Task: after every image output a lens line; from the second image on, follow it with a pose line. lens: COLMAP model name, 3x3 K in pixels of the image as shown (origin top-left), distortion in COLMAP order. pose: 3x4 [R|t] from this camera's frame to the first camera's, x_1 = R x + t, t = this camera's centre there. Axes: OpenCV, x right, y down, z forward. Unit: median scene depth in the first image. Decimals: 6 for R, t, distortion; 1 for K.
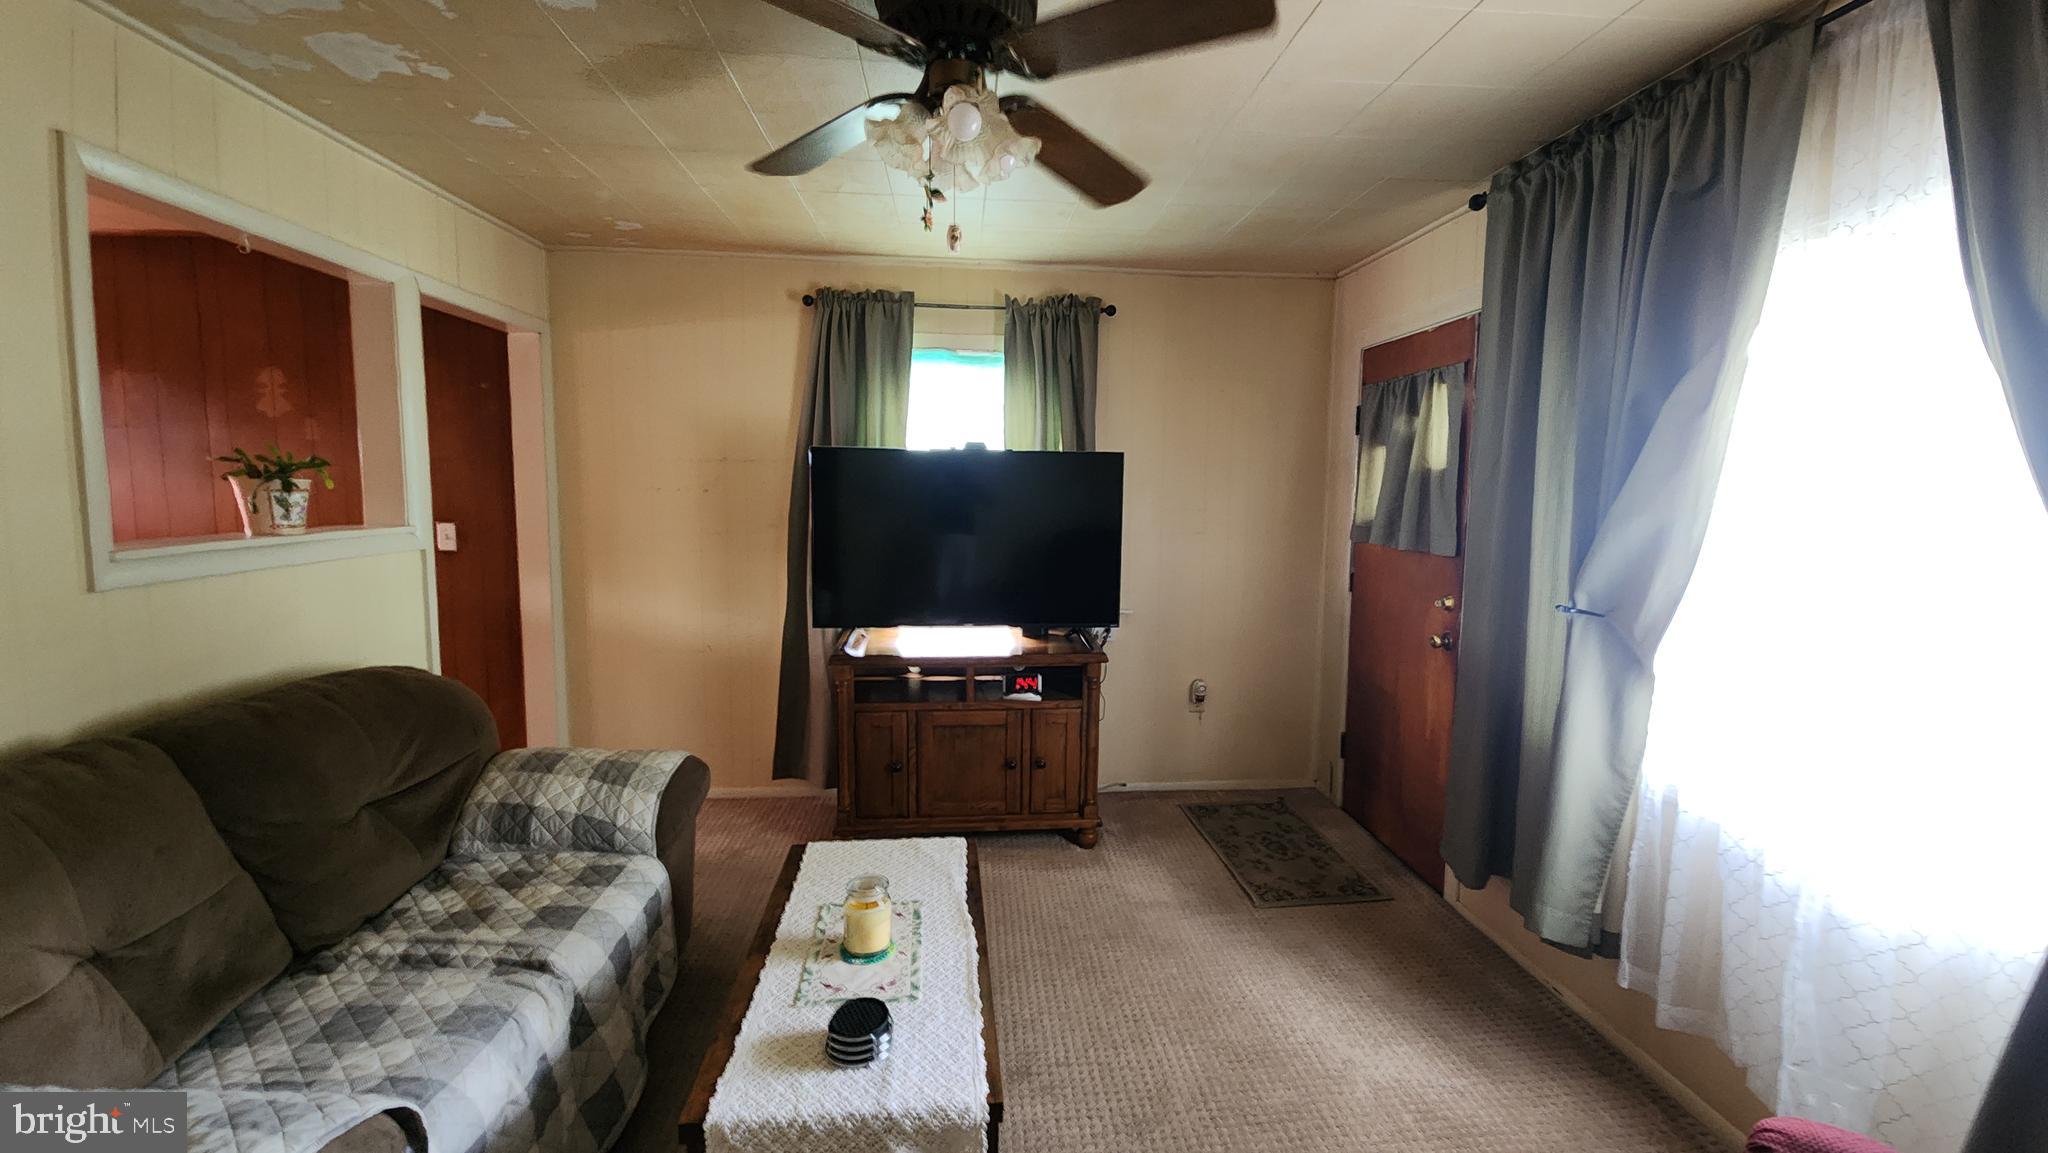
lens RADIAL K [[838.8, 0, 1033.5], [0, 838.8, 570.3], [0, 0, 1]] dist [0.011056, -0.006185]
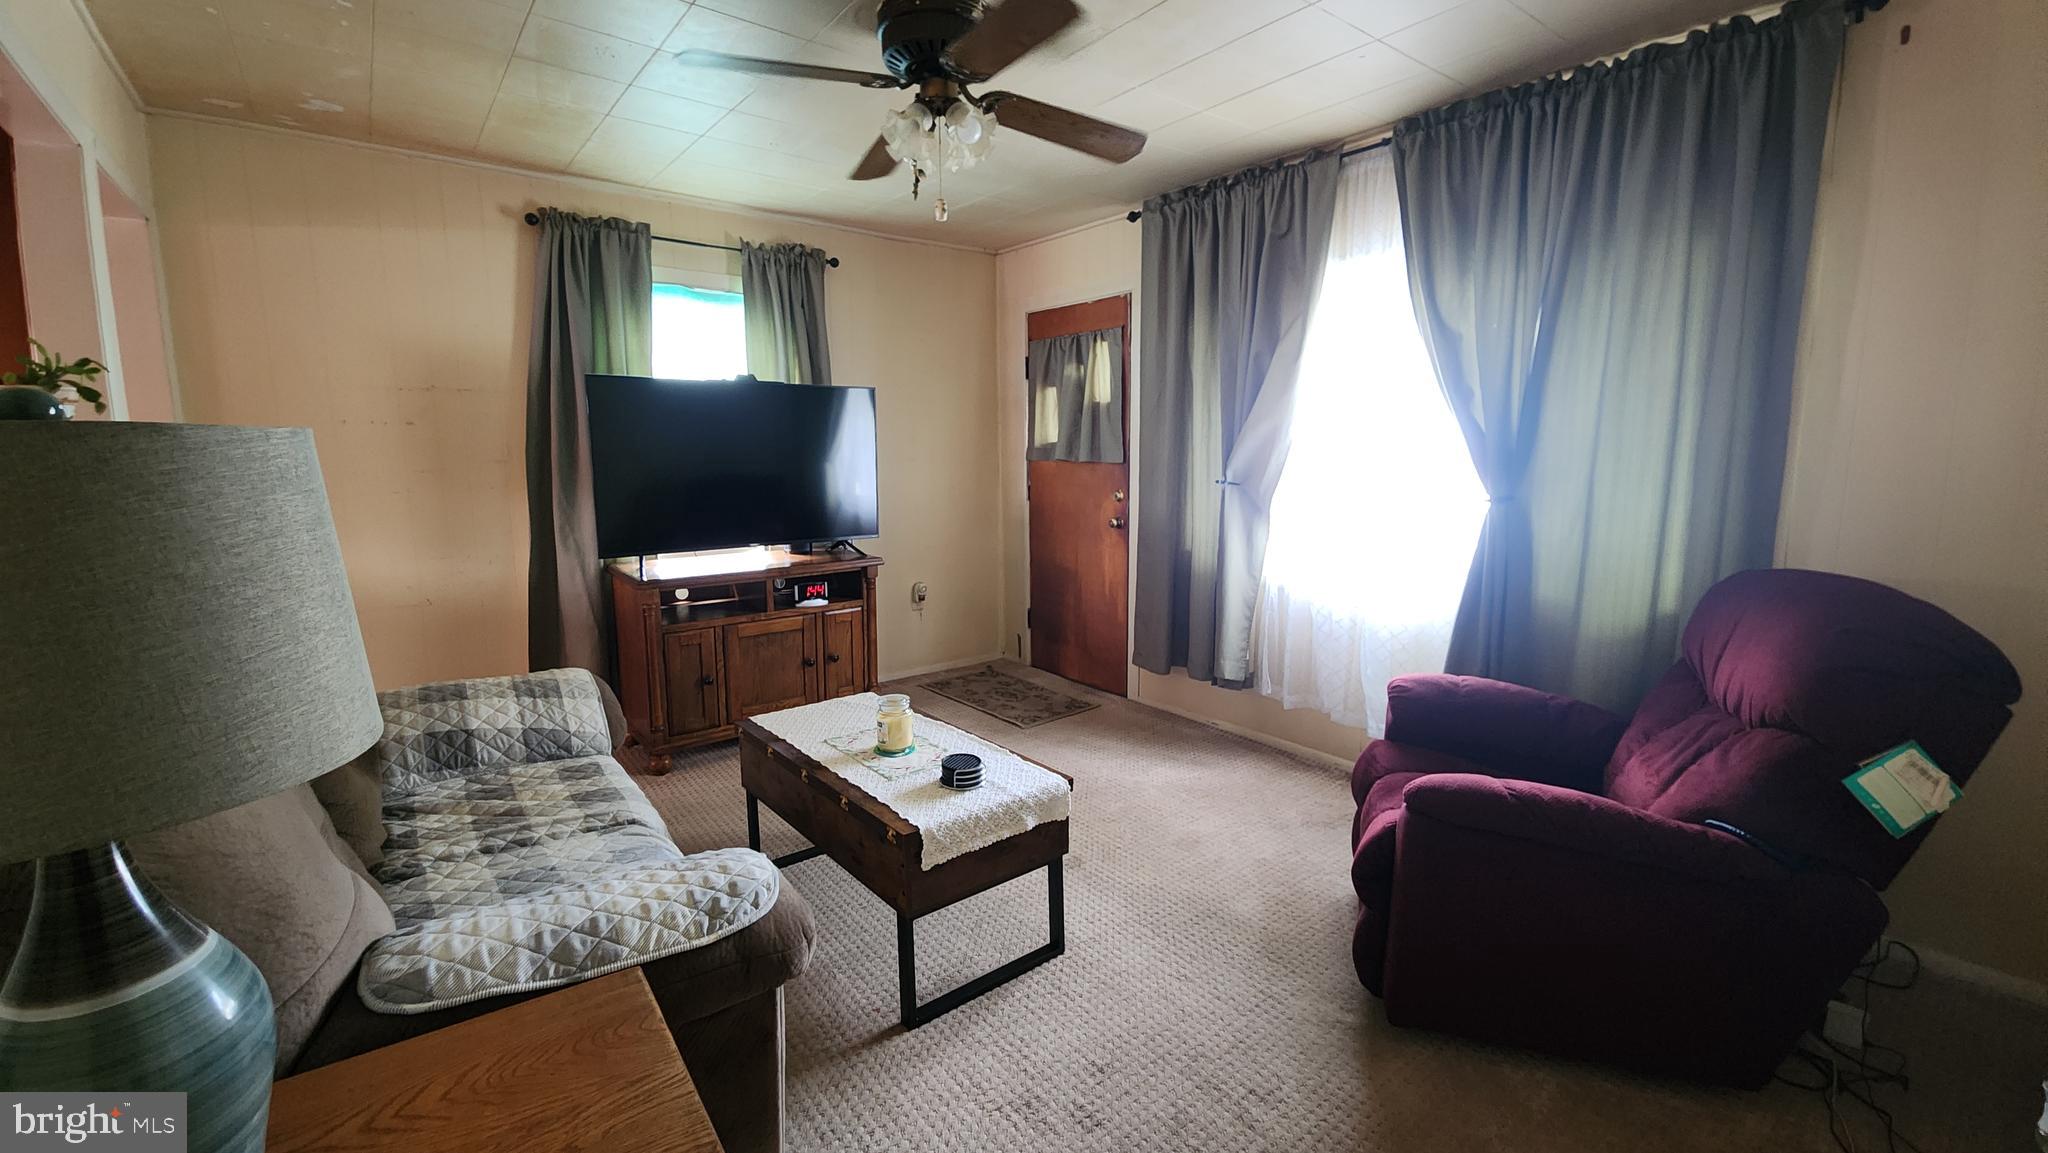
lens RADIAL K [[838.8, 0, 1033.5], [0, 838.8, 570.3], [0, 0, 1]] dist [0.011056, -0.006185]
pose [[0.836401, -0.096932, 0.539479, -0.397181], [0.071268, 0.995116, 0.068306, 0.054034], [-0.543465, -0.018683, 0.839224, -0.124810]]
